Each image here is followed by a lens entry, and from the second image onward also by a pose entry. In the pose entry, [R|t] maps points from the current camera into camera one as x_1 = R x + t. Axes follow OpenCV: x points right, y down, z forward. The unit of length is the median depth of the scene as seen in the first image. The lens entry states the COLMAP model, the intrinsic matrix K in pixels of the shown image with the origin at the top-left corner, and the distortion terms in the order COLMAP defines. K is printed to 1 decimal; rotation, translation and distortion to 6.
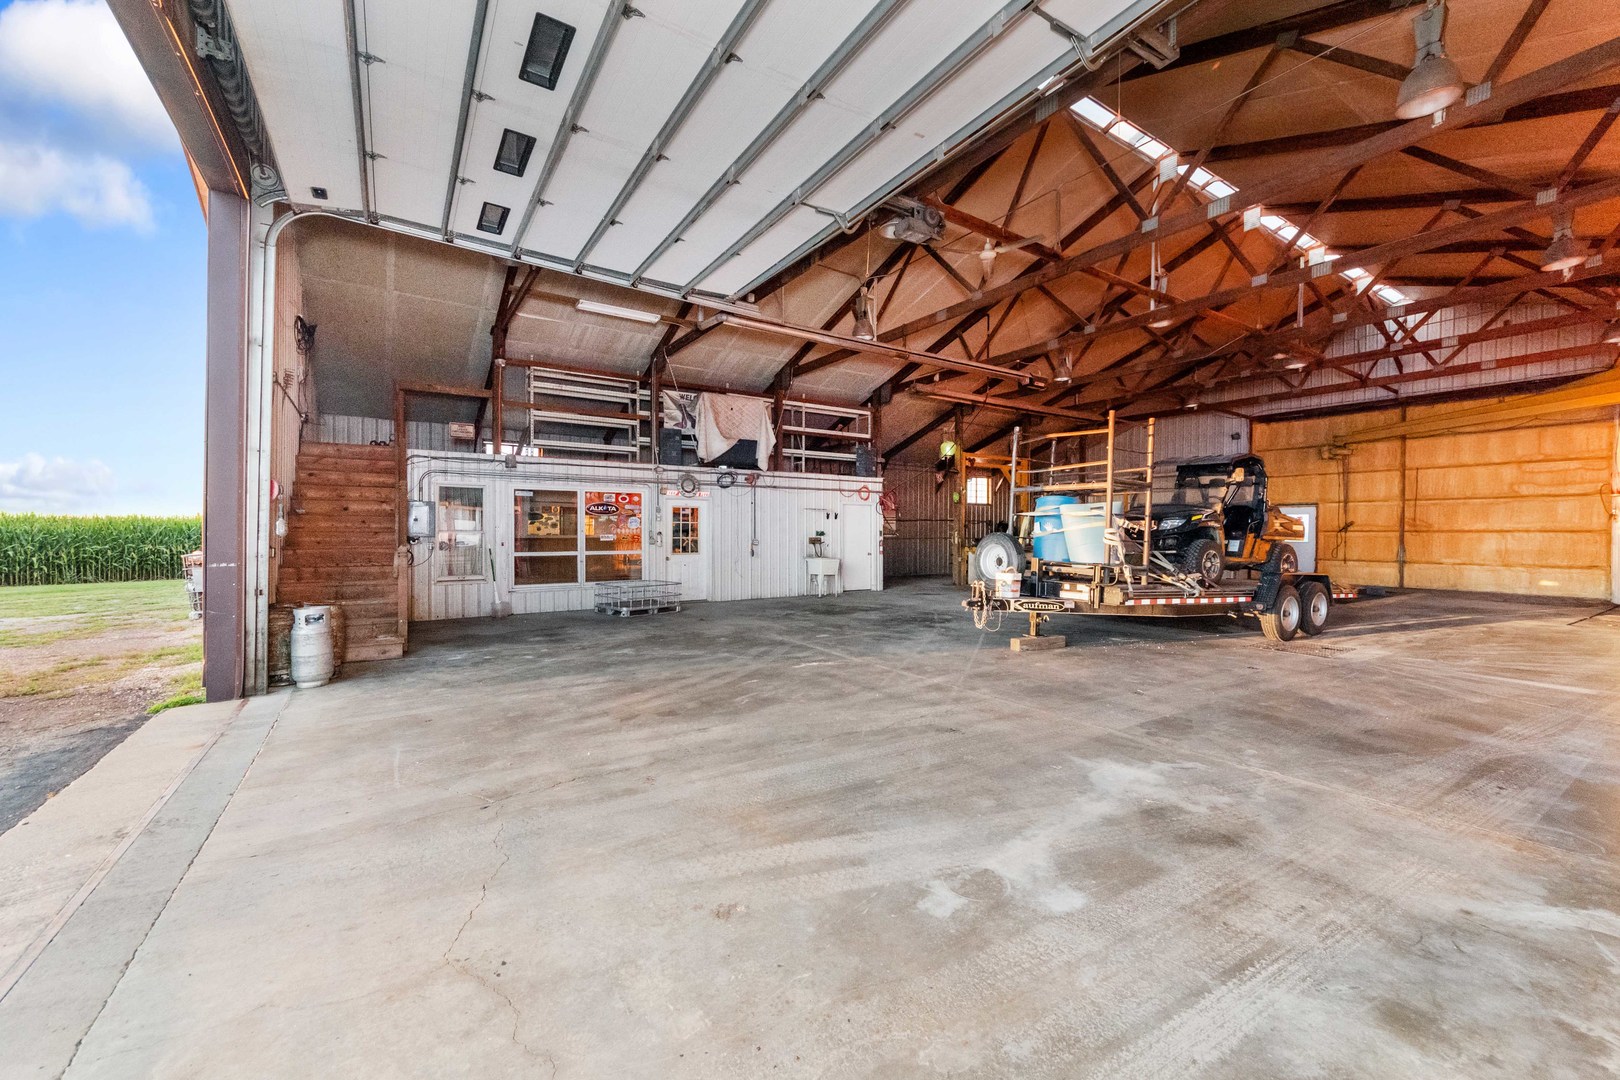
lens RADIAL K [[654.9, 0, 812.2], [0, 654.9, 534.7], [0, 0, 1]] dist [0.000424, 0.000047]
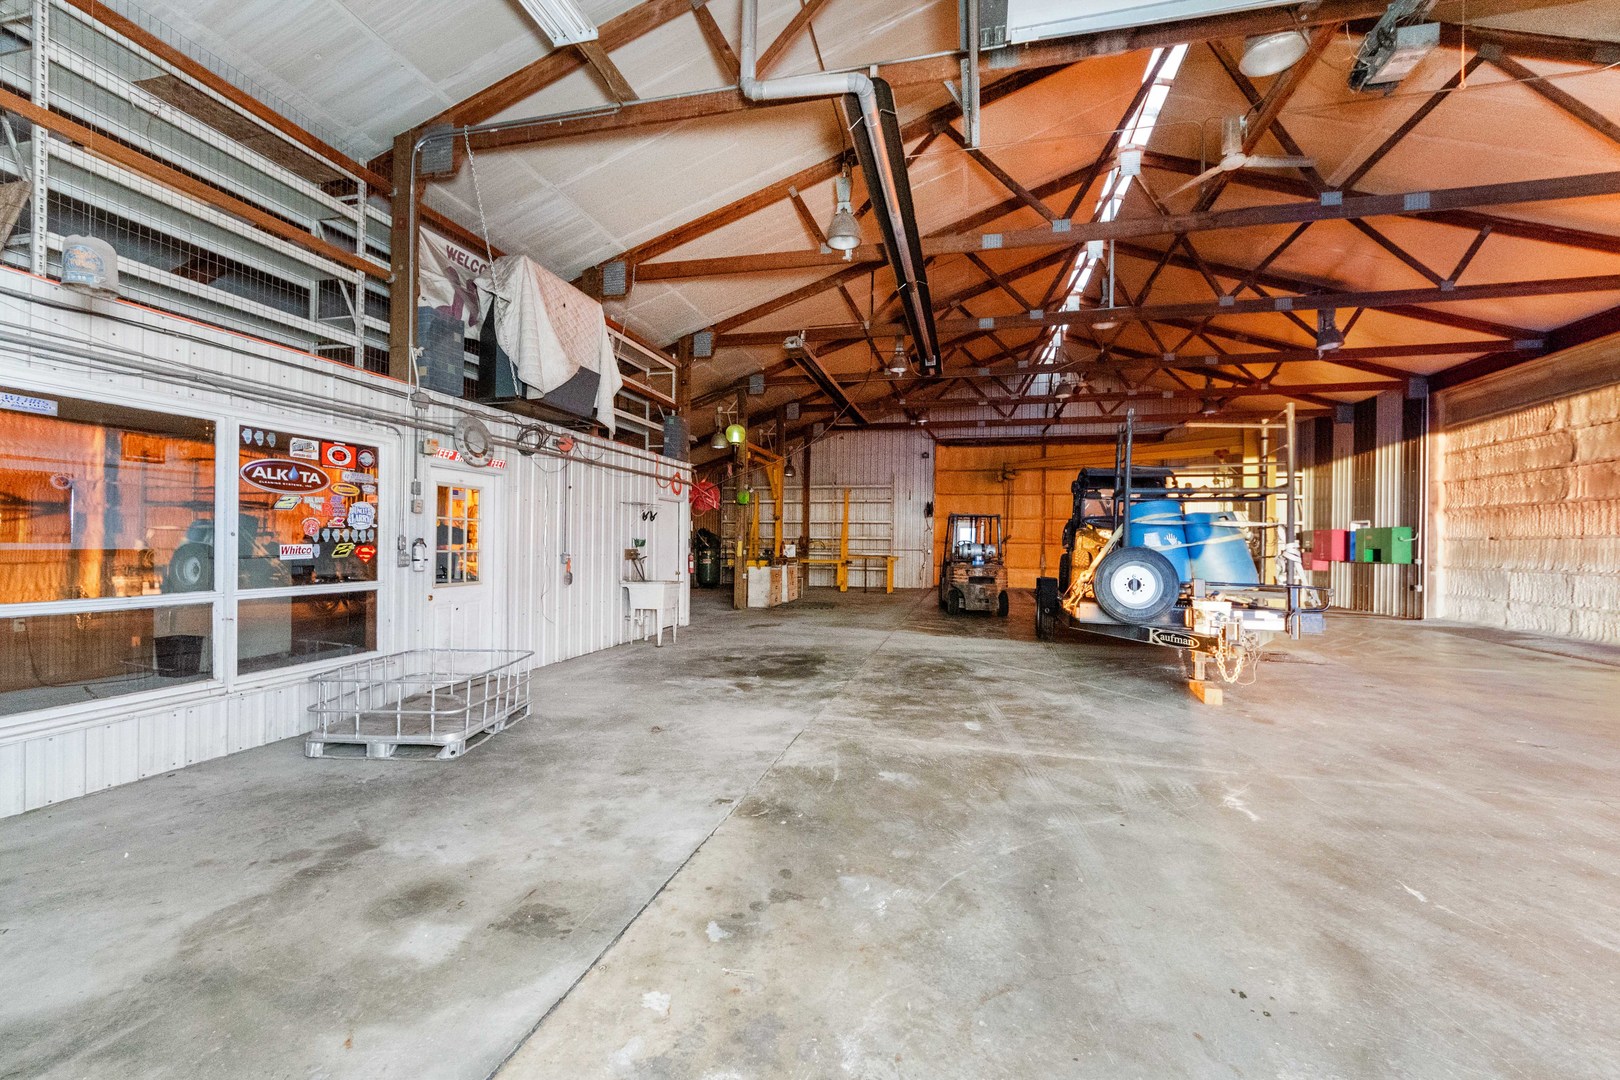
lens RADIAL K [[654.9, 0, 812.2], [0, 654.9, 534.7], [0, 0, 1]] dist [0.000424, 0.000047]
pose [[0.726902, 0.014780, 0.686582, -0.330368], [-0.006842, 0.999875, -0.014281, -0.001932], [-0.686707, 0.005683, 0.726912, 0.471967]]
